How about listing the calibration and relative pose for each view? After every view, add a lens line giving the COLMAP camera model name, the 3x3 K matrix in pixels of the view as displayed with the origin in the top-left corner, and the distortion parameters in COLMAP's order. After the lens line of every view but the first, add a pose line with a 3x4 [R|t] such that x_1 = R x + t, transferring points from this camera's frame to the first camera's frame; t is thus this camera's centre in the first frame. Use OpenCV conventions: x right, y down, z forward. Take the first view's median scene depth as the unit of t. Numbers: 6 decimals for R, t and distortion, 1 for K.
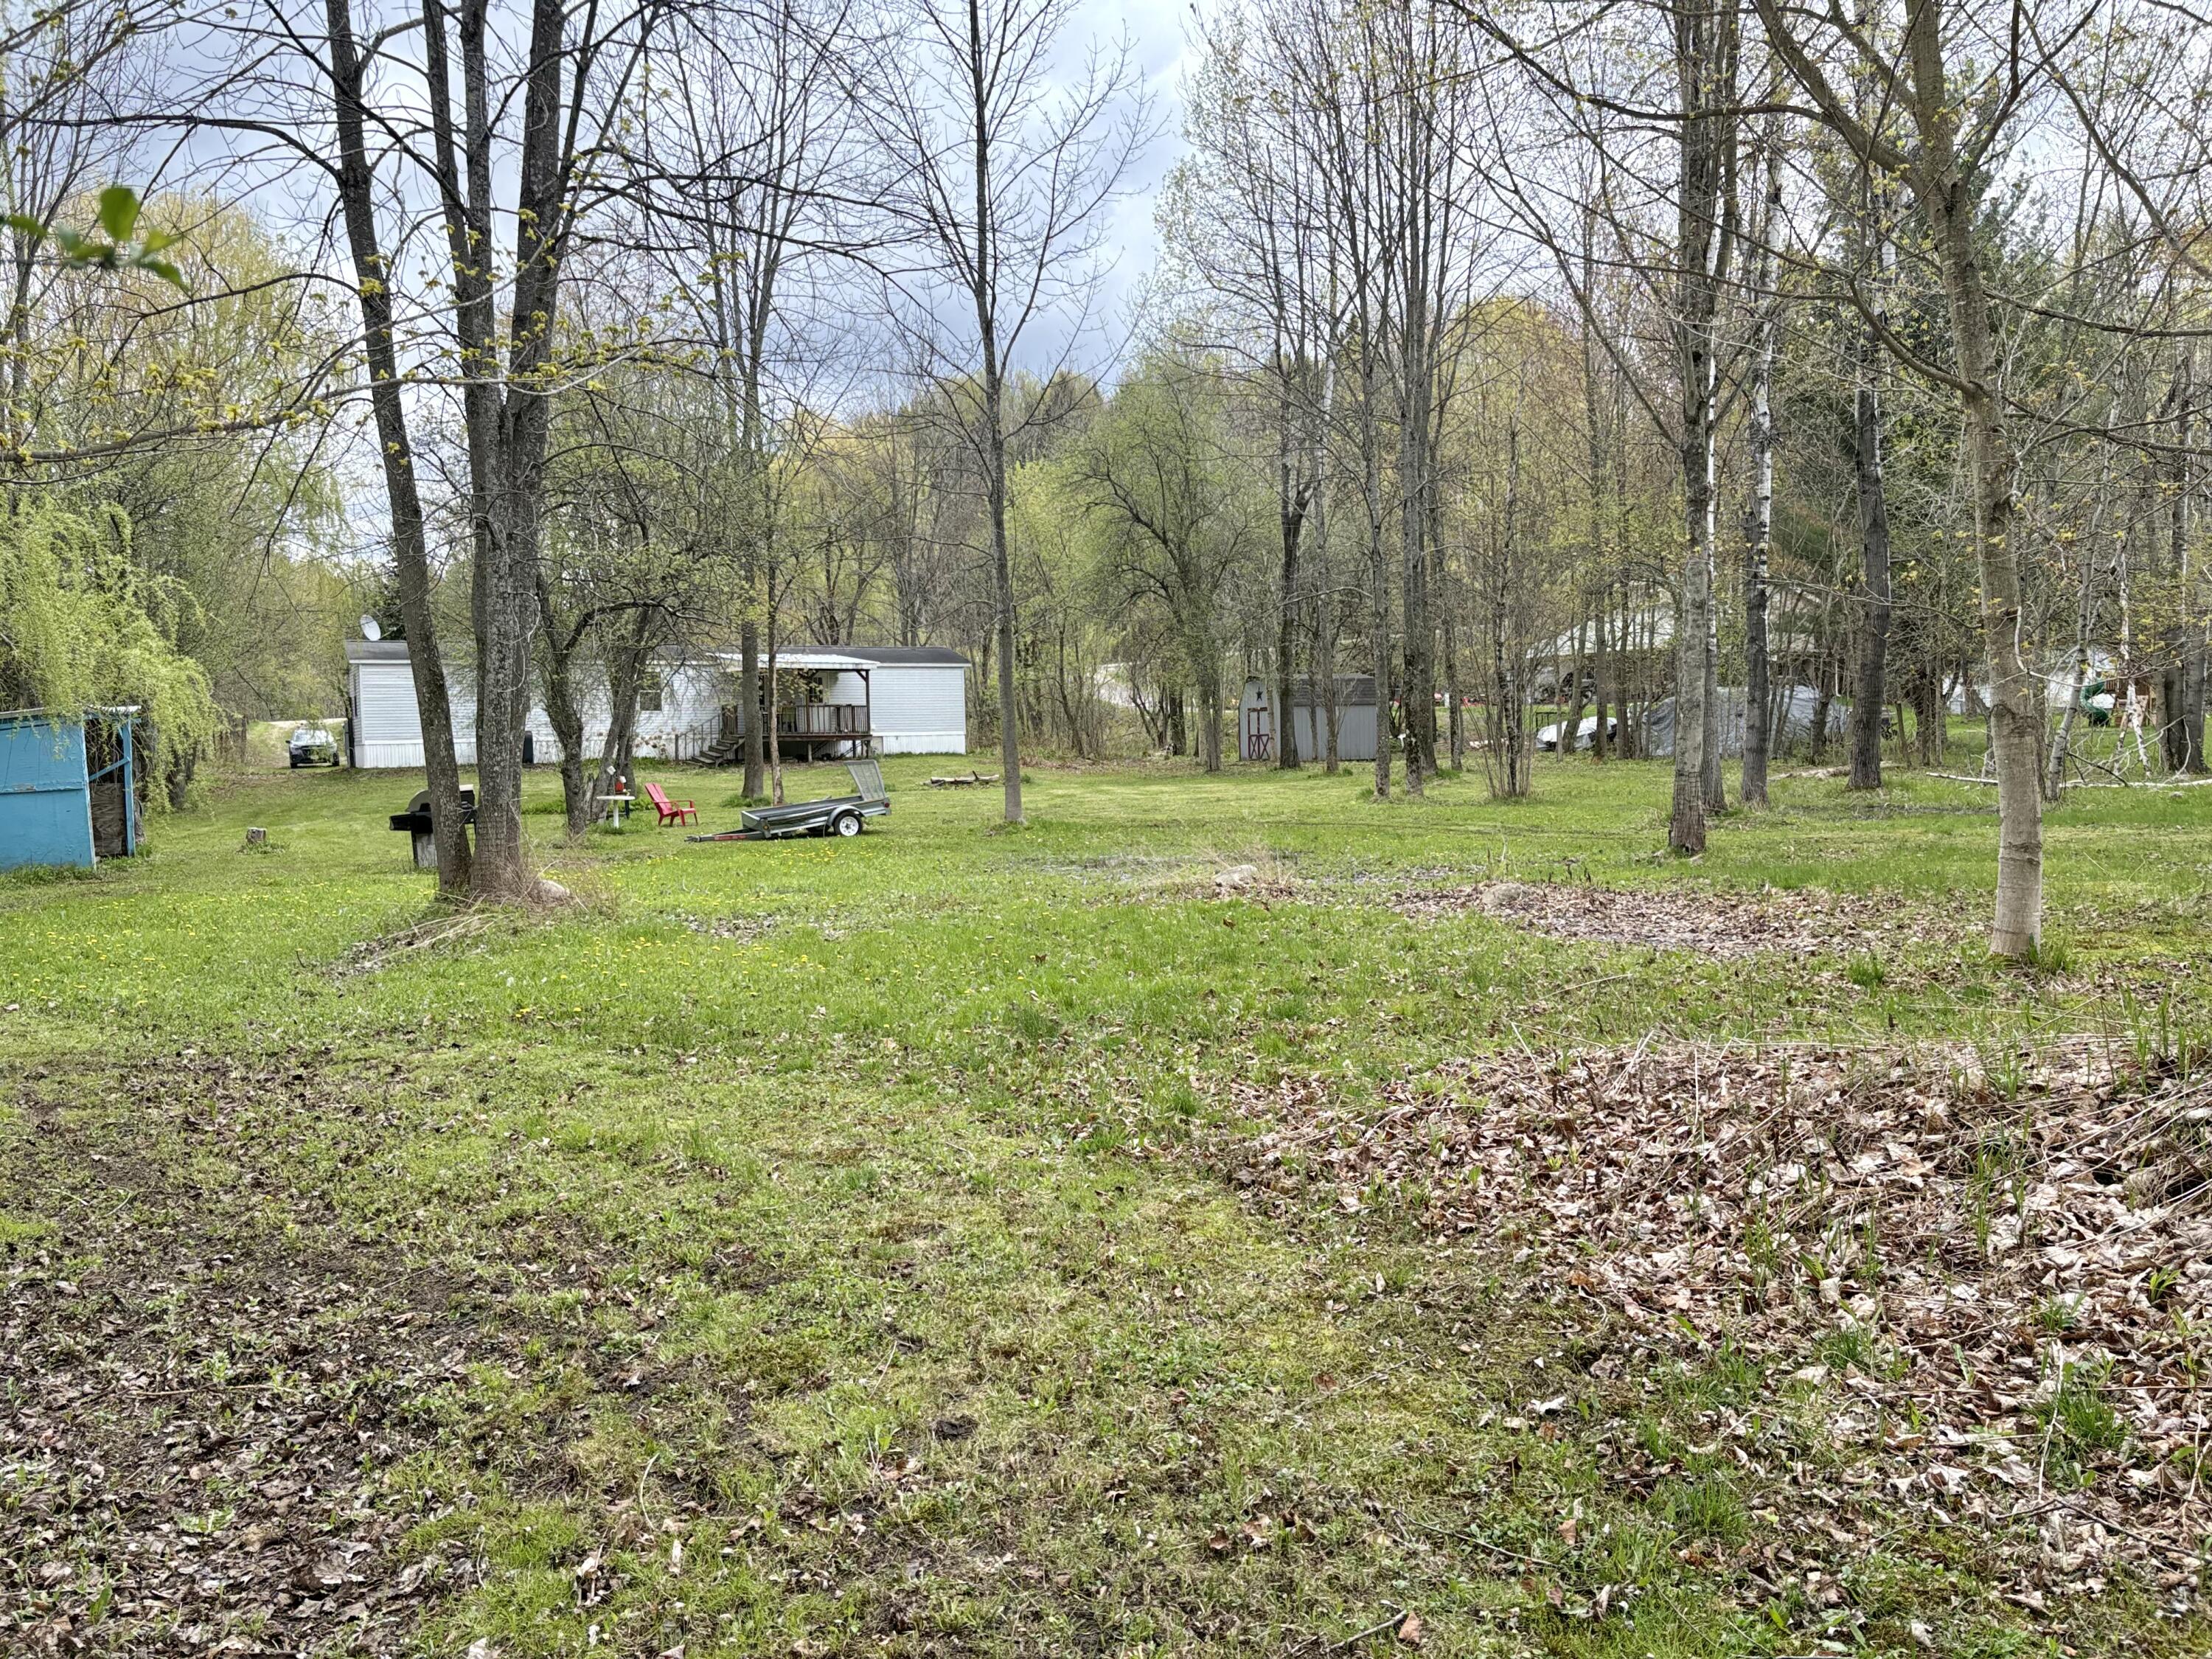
lens RADIAL K [[1614.1, 0, 1101.7], [0, 1614.1, 825.3], [0, 0, 1]] dist [0.003732, -0.064389]
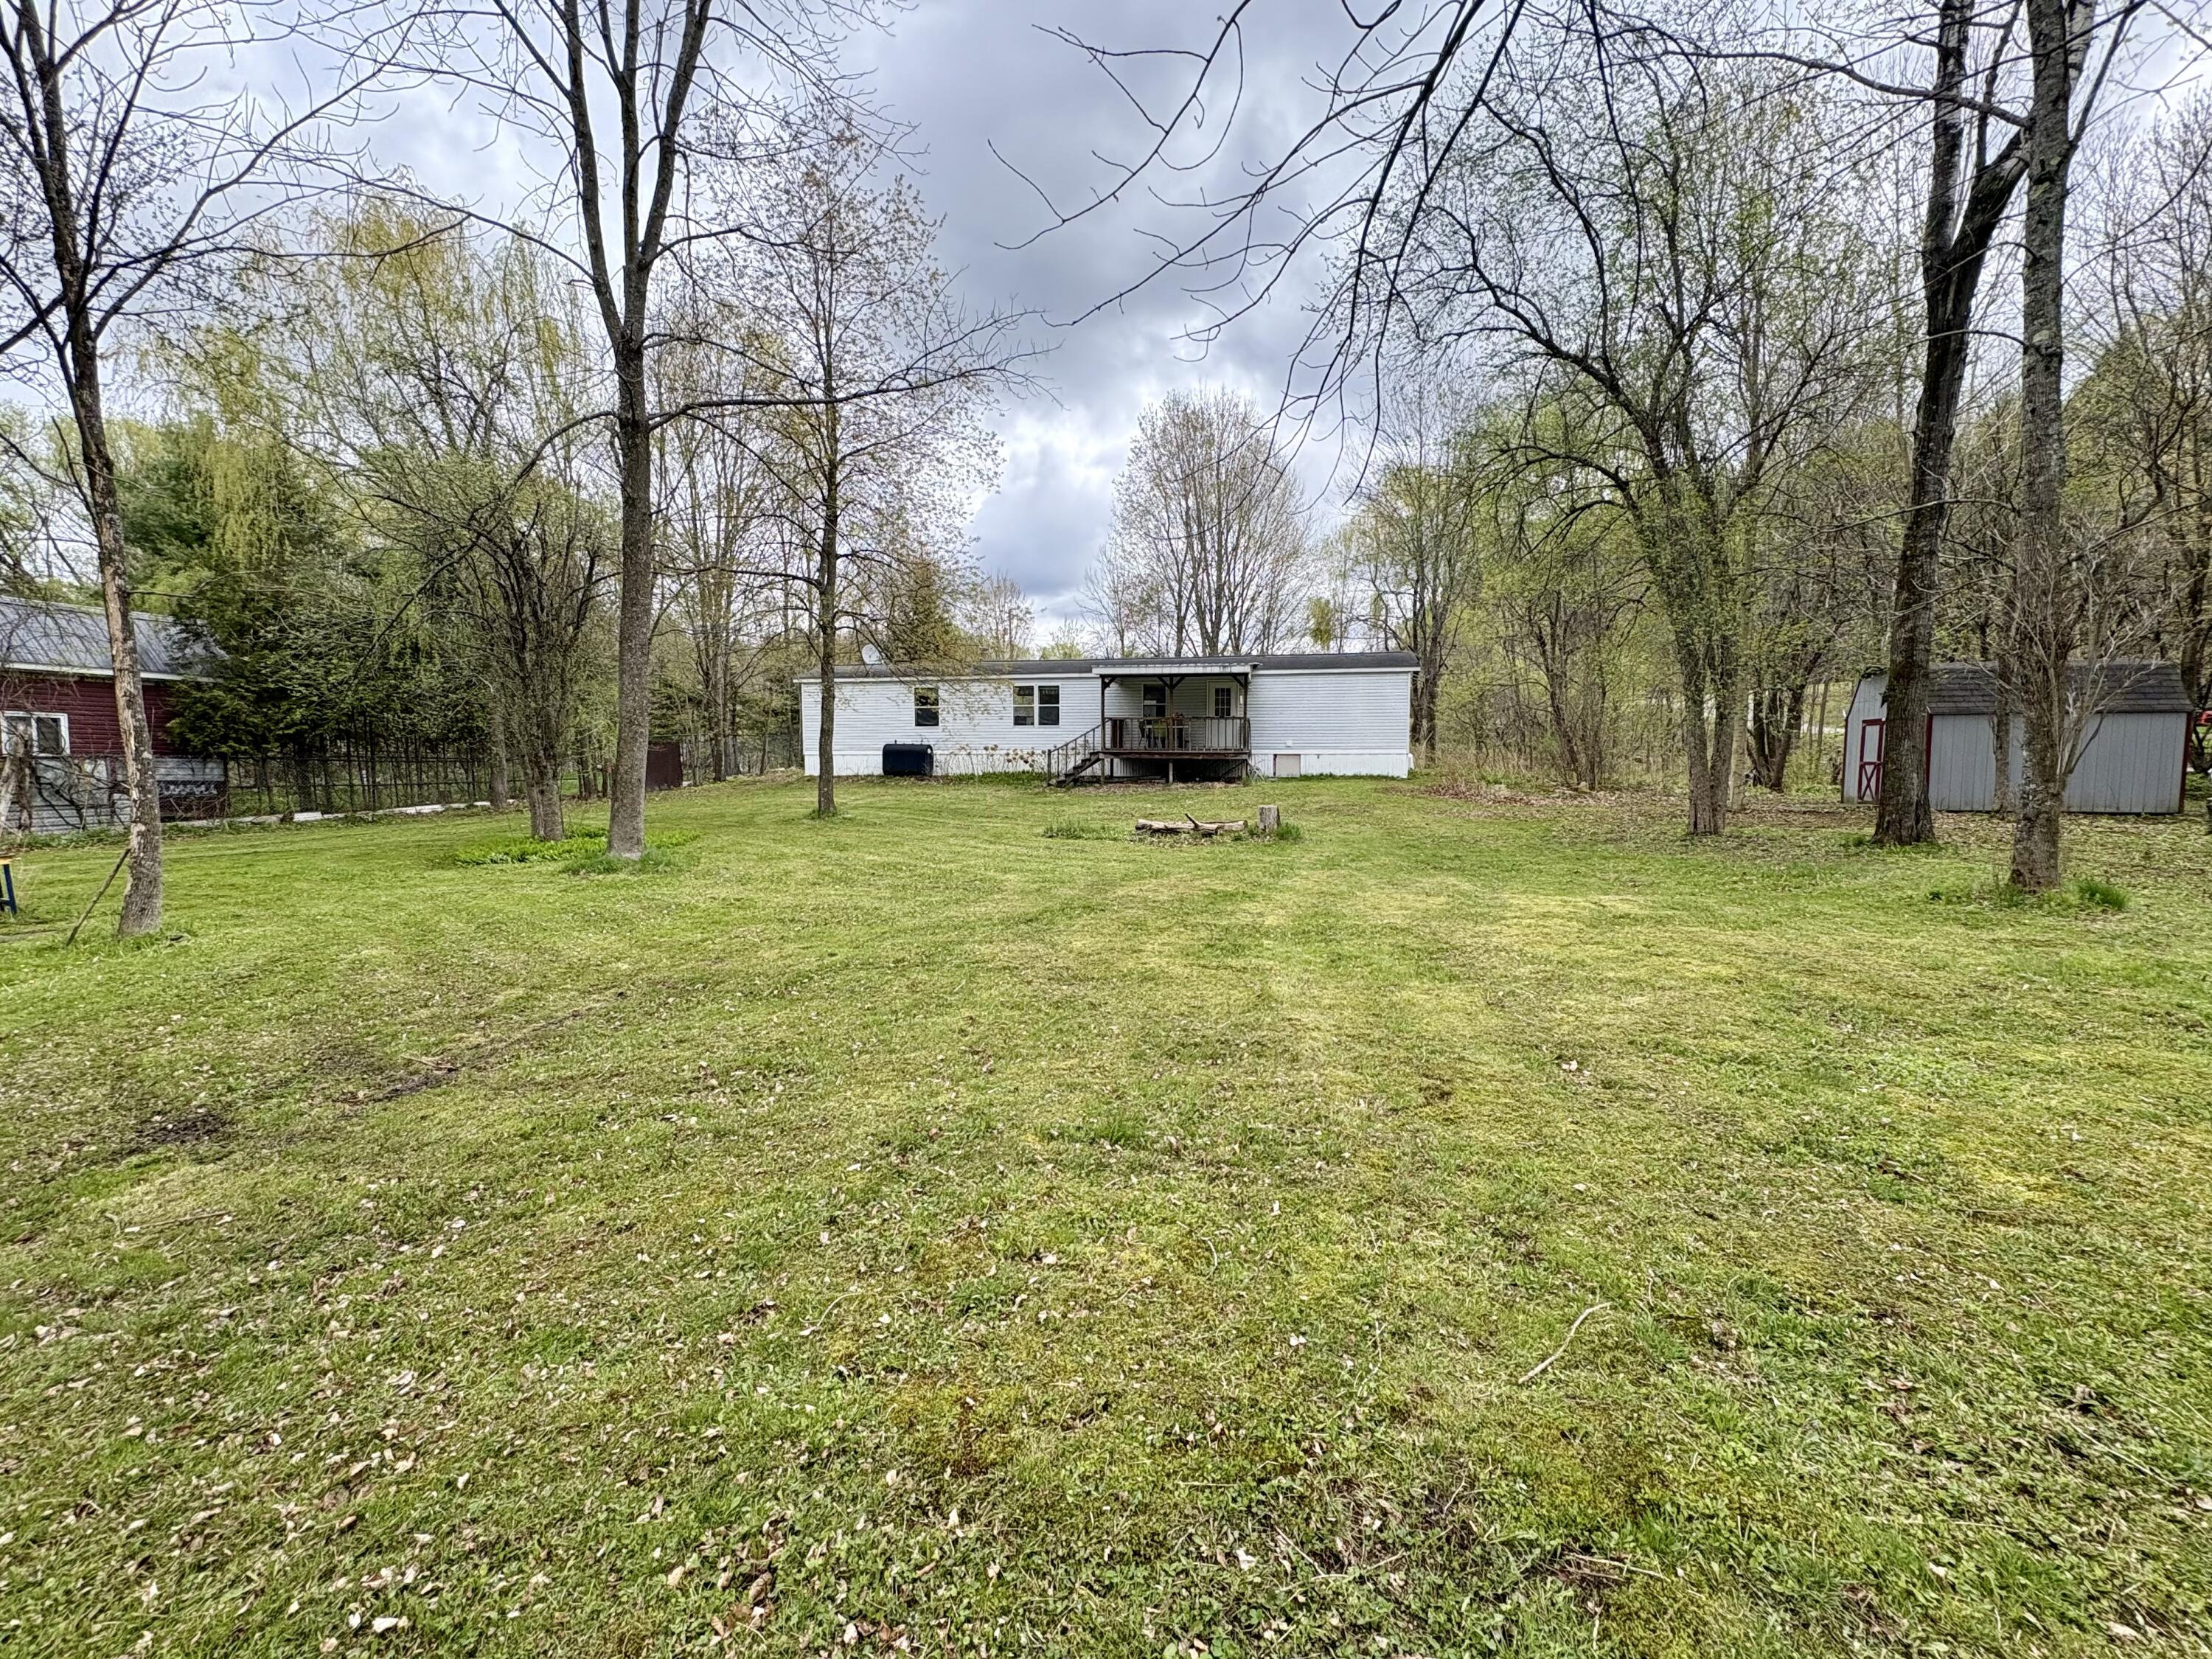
lens RADIAL K [[881.2, 0, 1104.5], [0, 881.2, 827.6], [0, 0, 1]] dist [0.001258, 0.000059]
pose [[0.824389, 0.066105, -0.562150, 0.059572], [-0.051512, 0.997798, 0.041792, -0.031855], [0.563675, -0.005496, 0.825979, 0.563503]]
